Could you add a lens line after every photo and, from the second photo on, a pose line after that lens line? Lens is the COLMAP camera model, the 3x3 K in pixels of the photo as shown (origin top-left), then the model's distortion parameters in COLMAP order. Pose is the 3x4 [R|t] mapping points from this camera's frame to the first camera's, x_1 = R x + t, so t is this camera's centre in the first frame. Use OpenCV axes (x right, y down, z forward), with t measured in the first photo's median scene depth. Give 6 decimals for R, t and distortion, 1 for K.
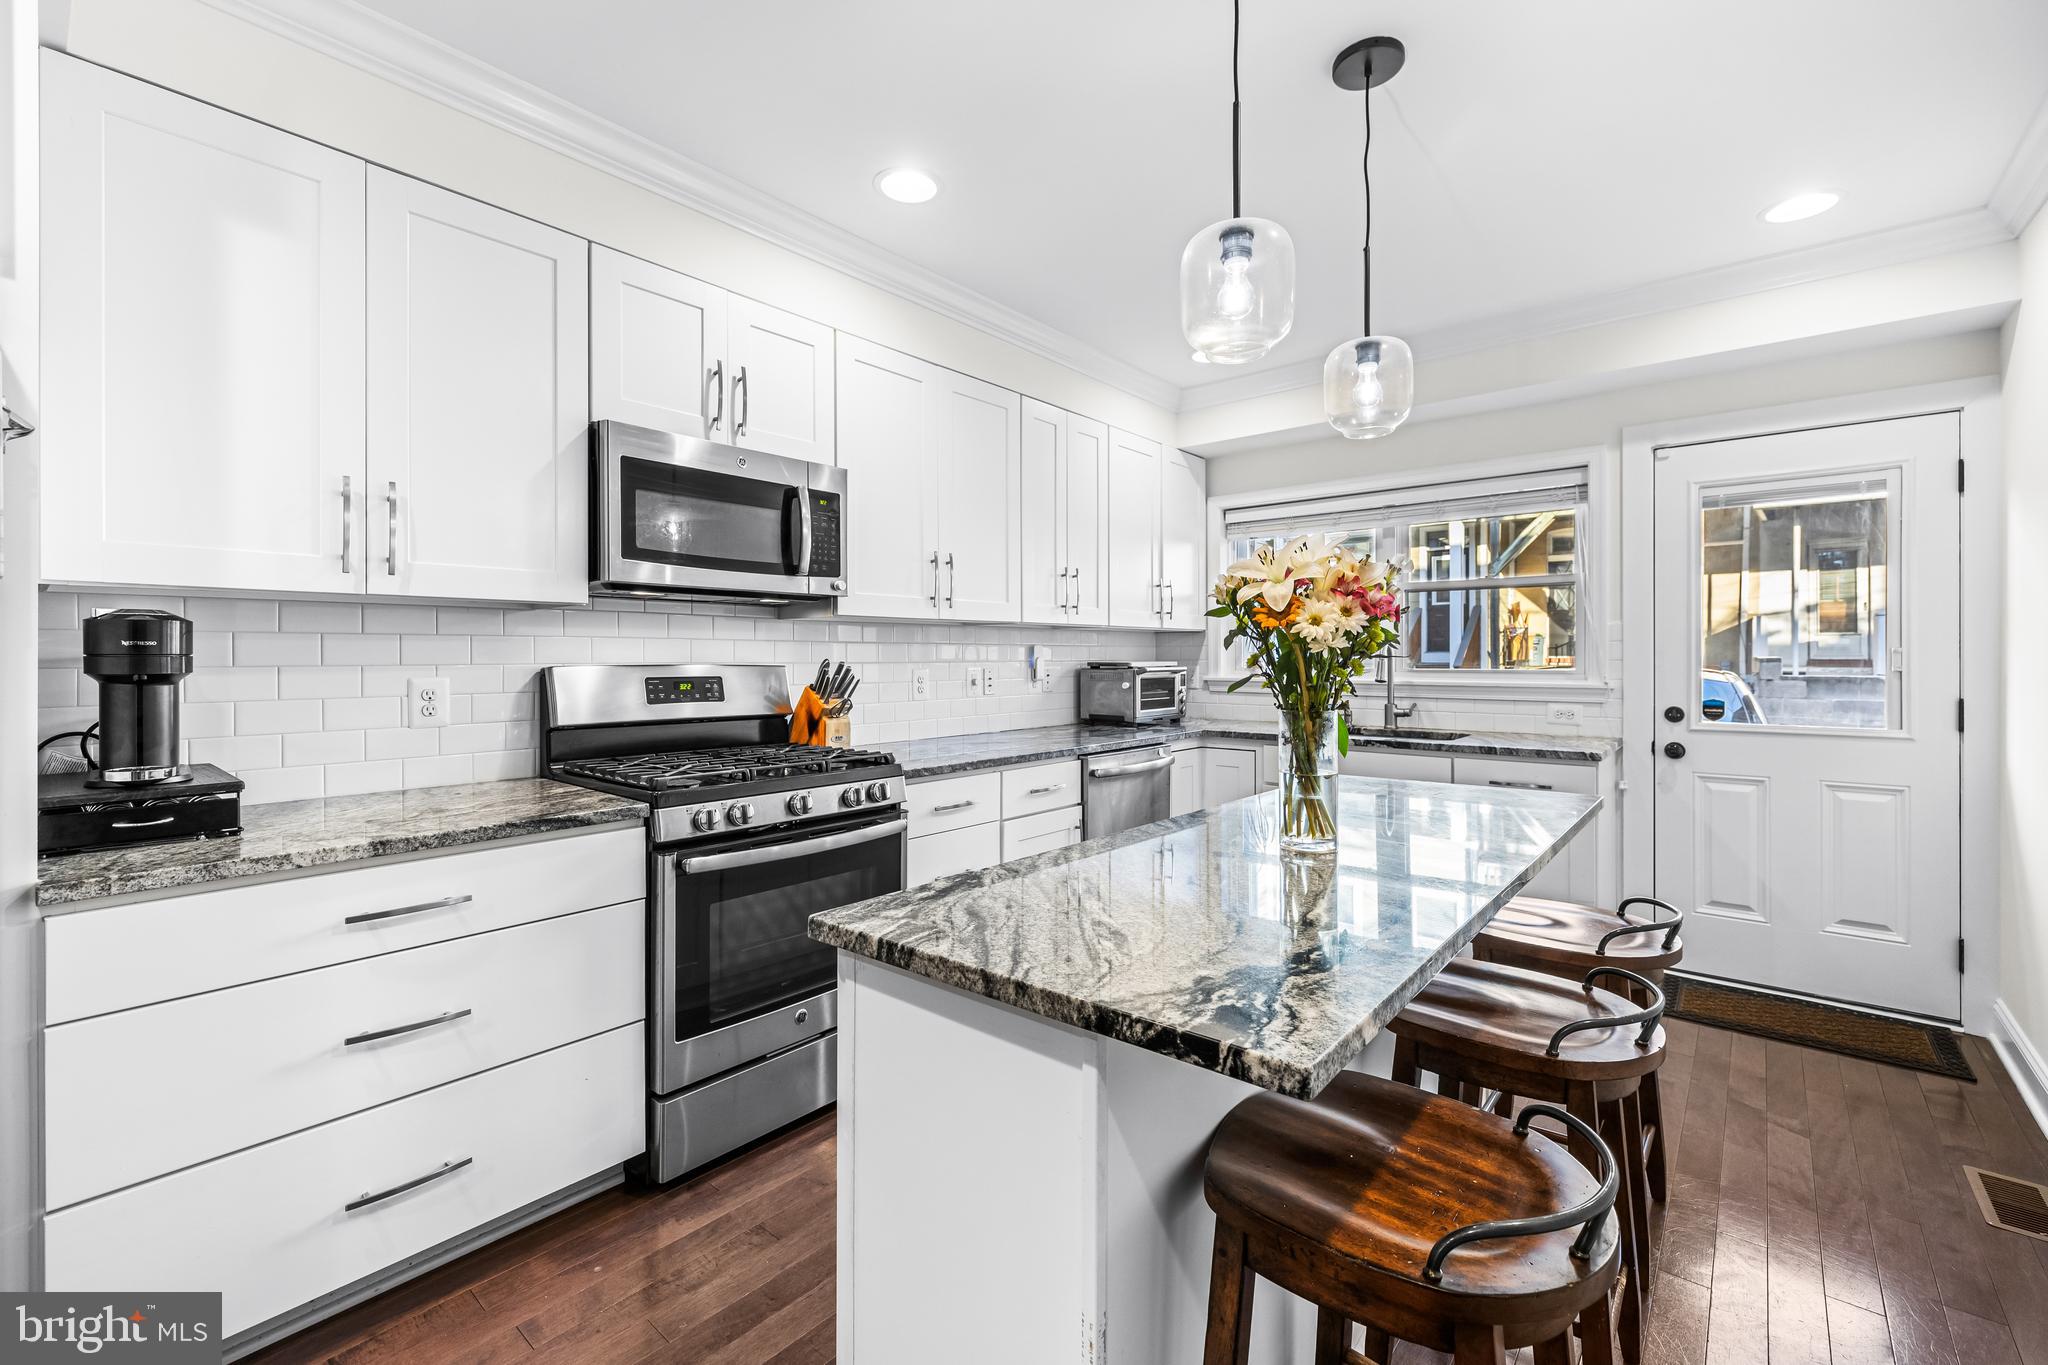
lens RADIAL K [[862.4, 0, 1018.2], [0, 862.4, 665.1], [0, 0, 1]] dist [0.001854, 0.000267]
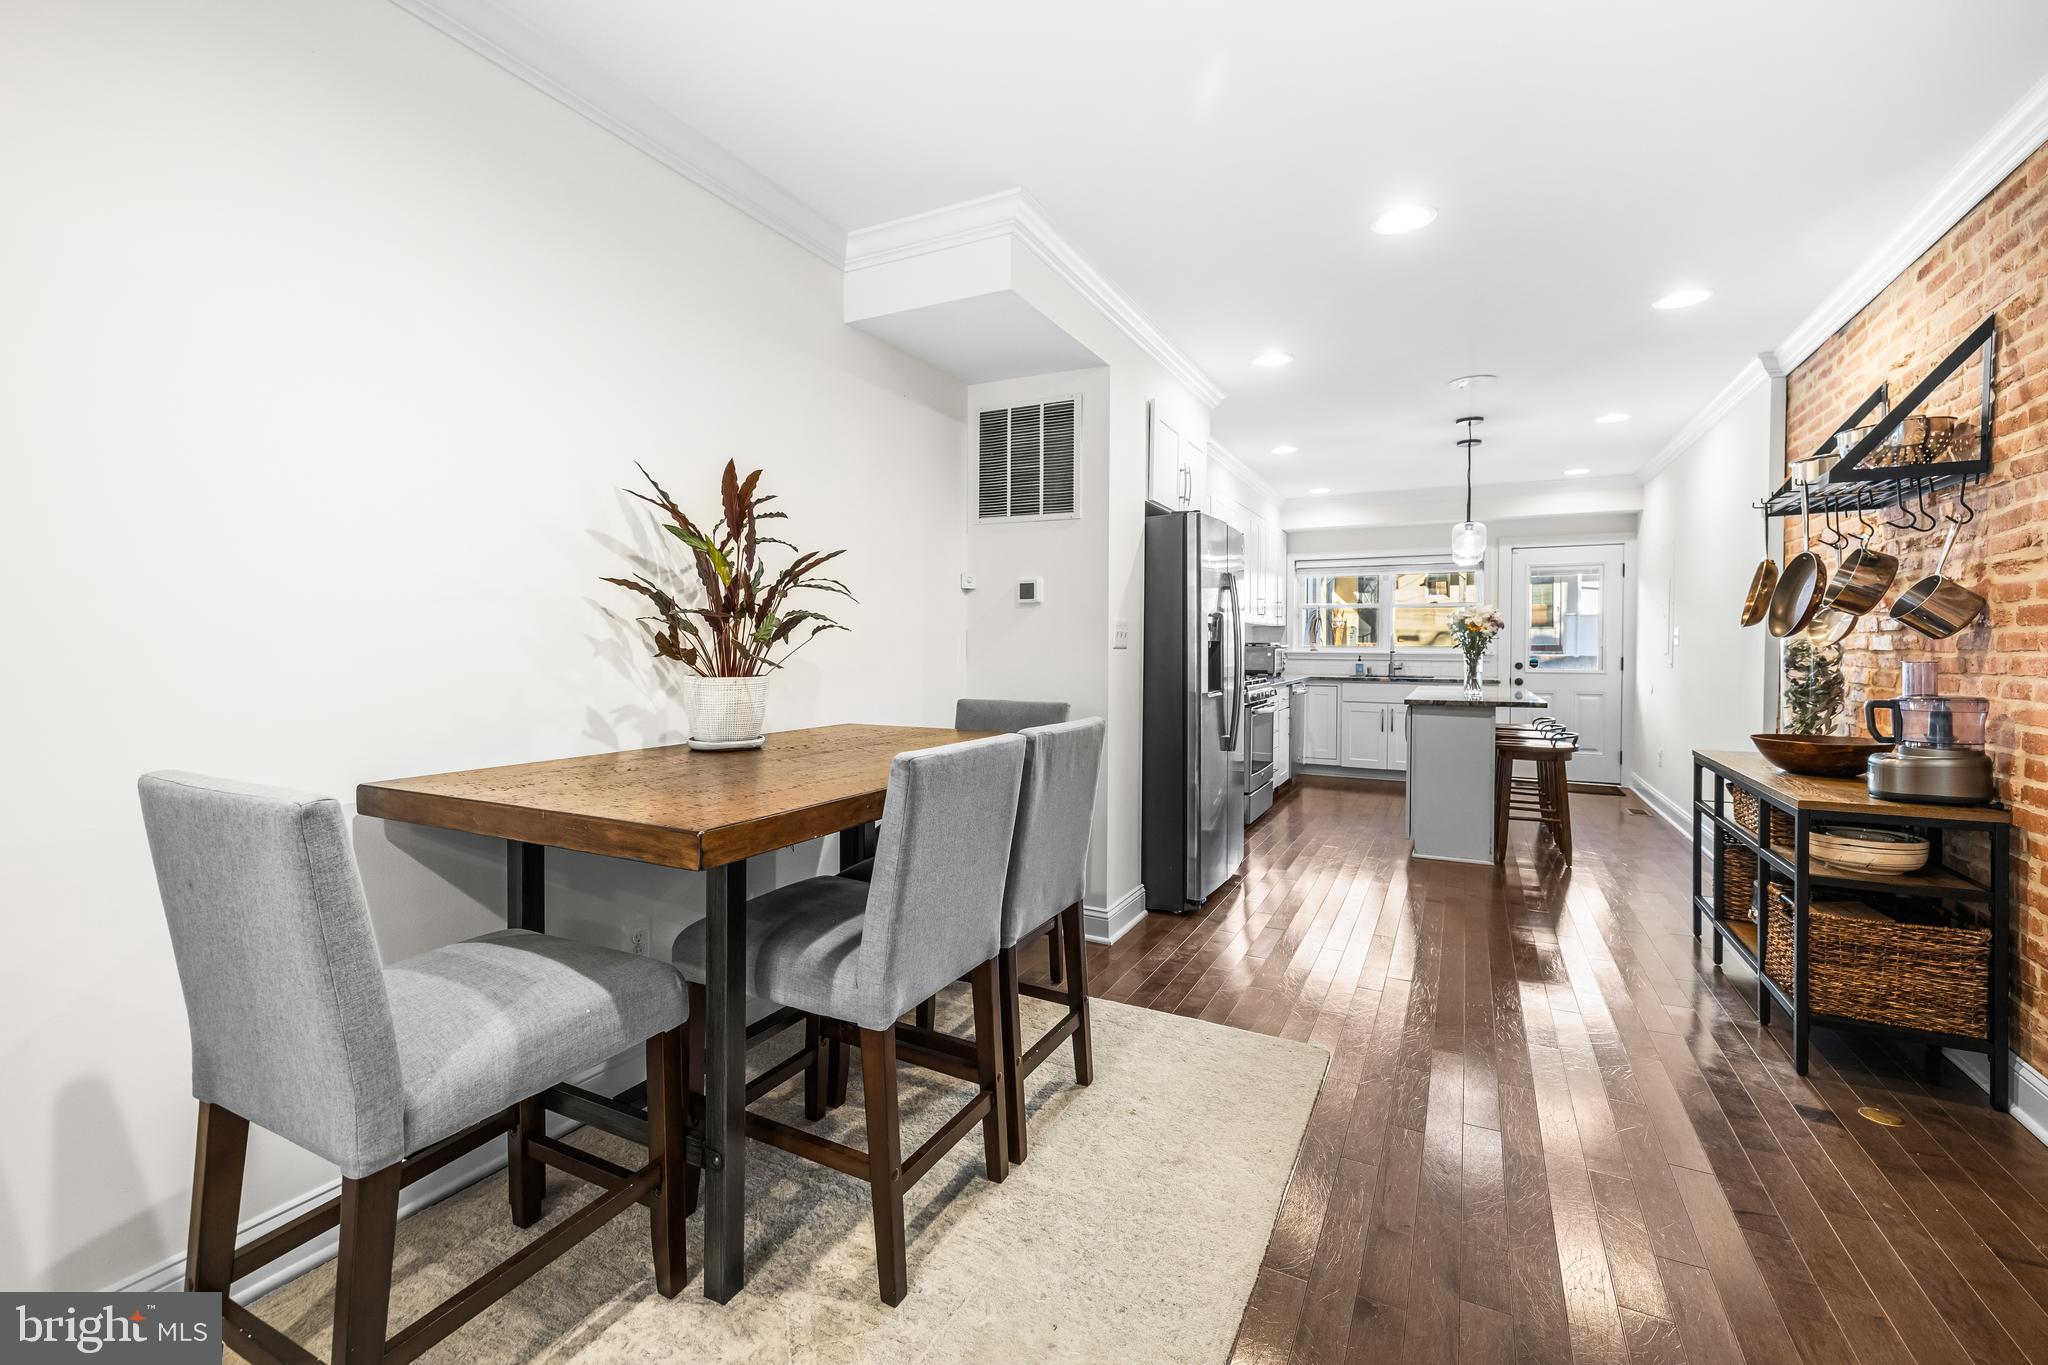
lens RADIAL K [[862.4, 0, 1018.2], [0, 862.4, 665.1], [0, 0, 1]] dist [0.001854, 0.000267]
pose [[0.968357, -0.001019, 0.249567, -0.942192], [-0.003003, 0.999872, 0.015736, 0.018954], [-0.249551, -0.015988, 0.968230, -0.762874]]
